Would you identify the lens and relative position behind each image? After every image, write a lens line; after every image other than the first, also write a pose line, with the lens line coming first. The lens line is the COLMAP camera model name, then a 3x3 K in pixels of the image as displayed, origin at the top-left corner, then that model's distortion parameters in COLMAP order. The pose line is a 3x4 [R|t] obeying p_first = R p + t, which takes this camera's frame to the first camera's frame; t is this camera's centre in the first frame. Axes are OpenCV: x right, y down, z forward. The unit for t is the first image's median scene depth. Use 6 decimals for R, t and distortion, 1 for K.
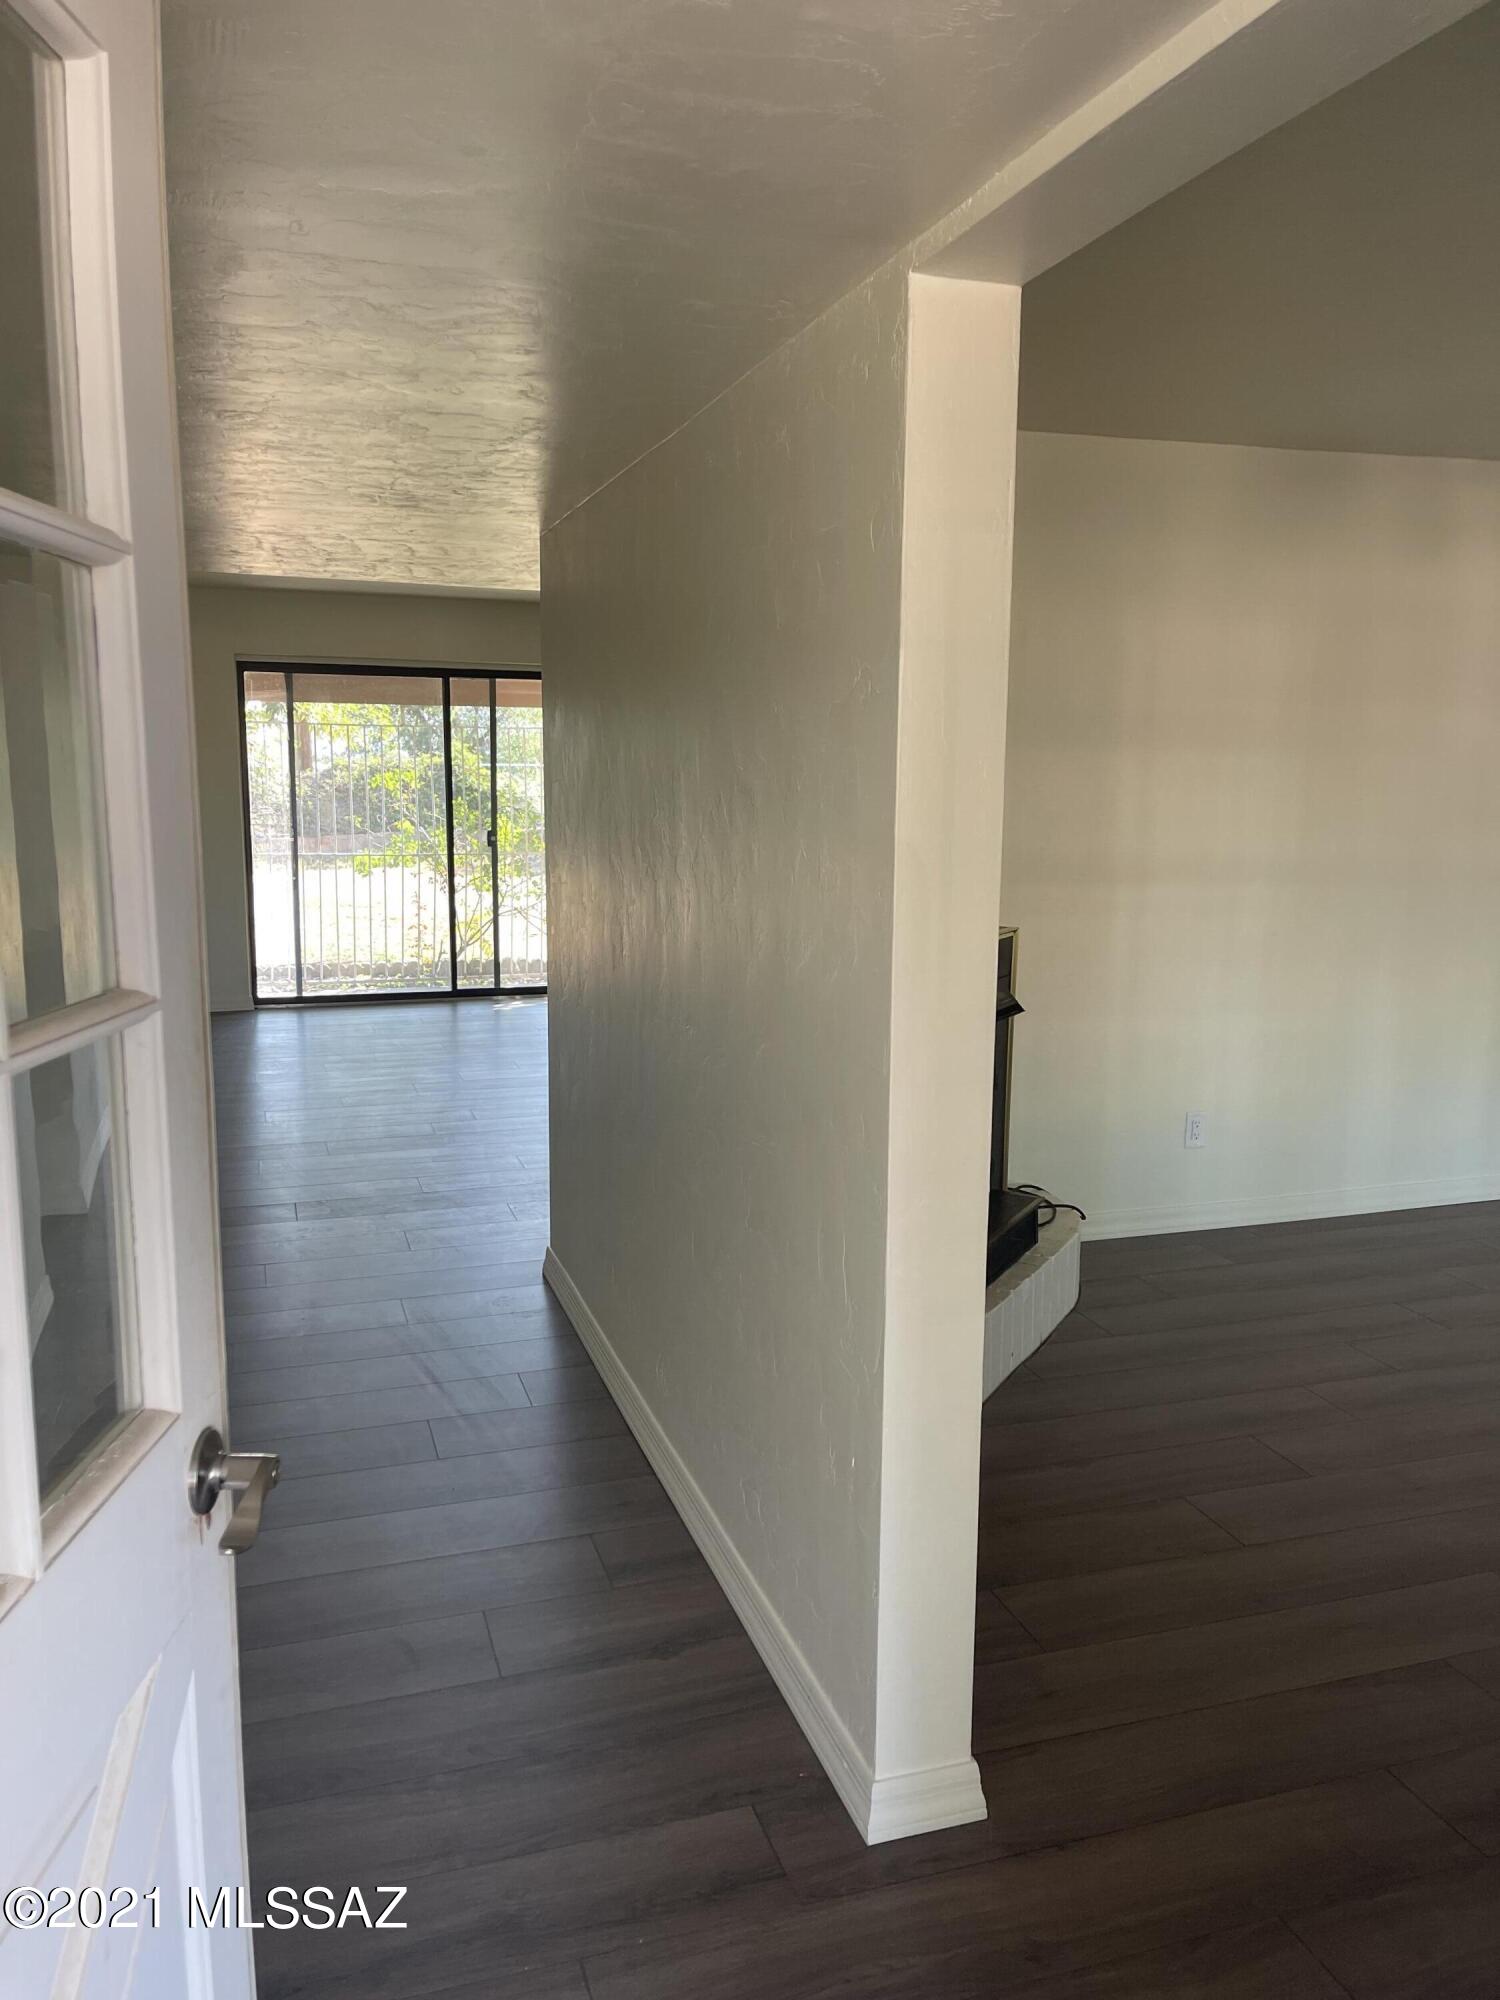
lens RADIAL K [[1505.3, 0, 762.8], [0, 1505.3, 993.4], [0, 0, 1]] dist [0.034291, -0.036800]
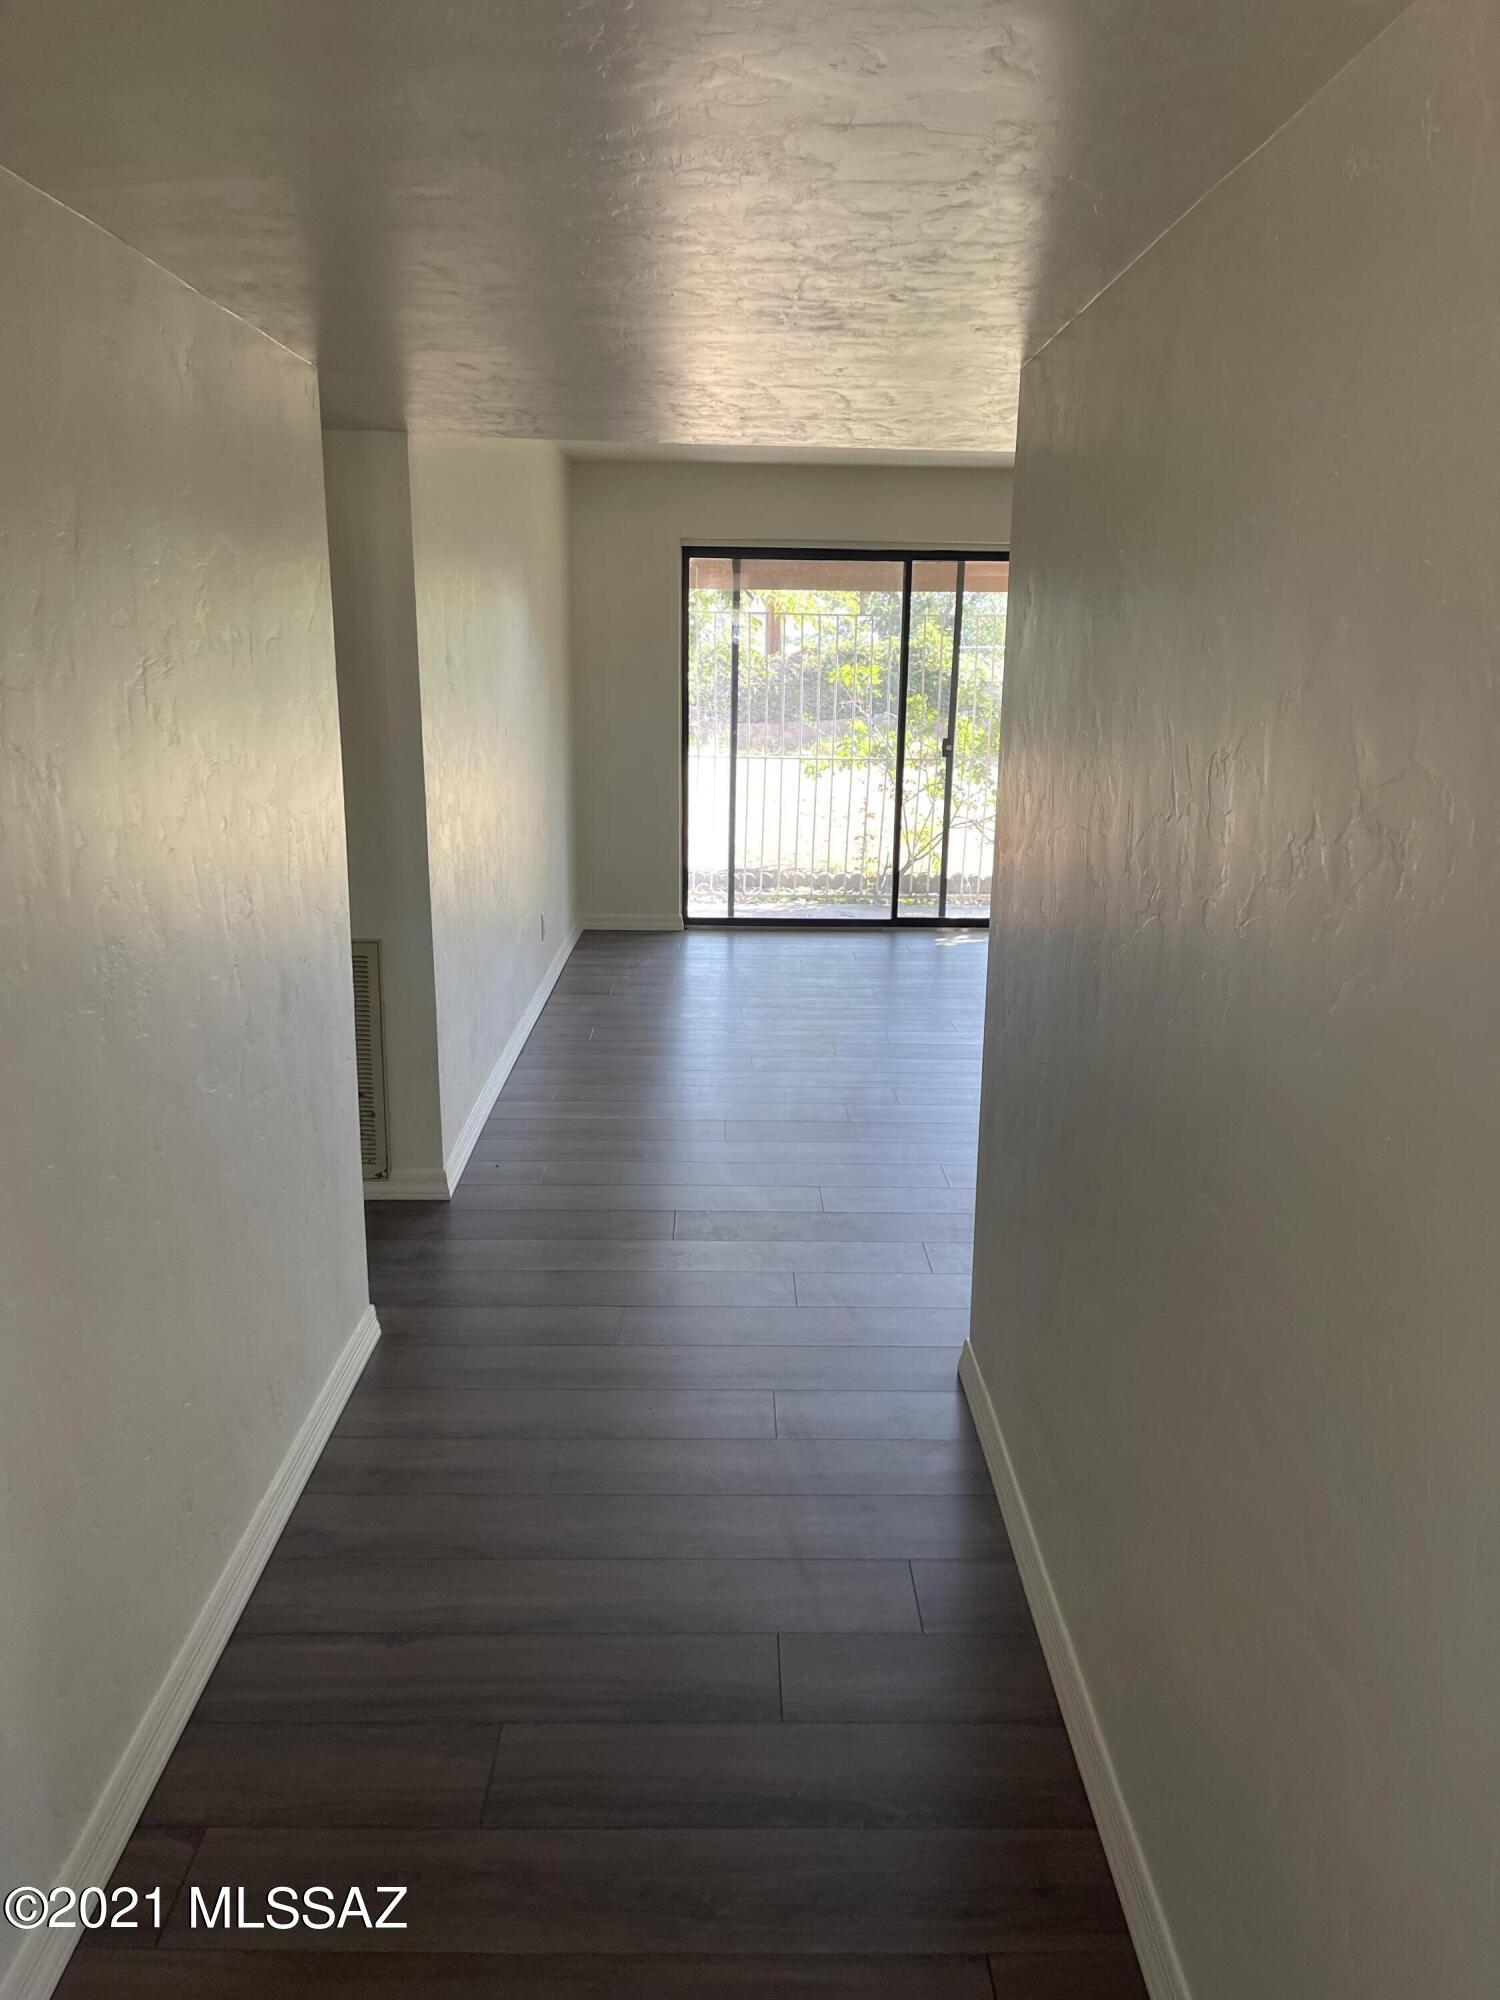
lens RADIAL K [[1505.3, 0, 749.1], [0, 1505.3, 1019.4], [0, 0, 1]] dist [0.034291, -0.036800]
pose [[0.951324, 0.078770, -0.297956, -0.015187], [-0.050395, 0.993532, 0.101755, -0.030210], [0.304044, -0.081786, 0.949141, 0.120320]]
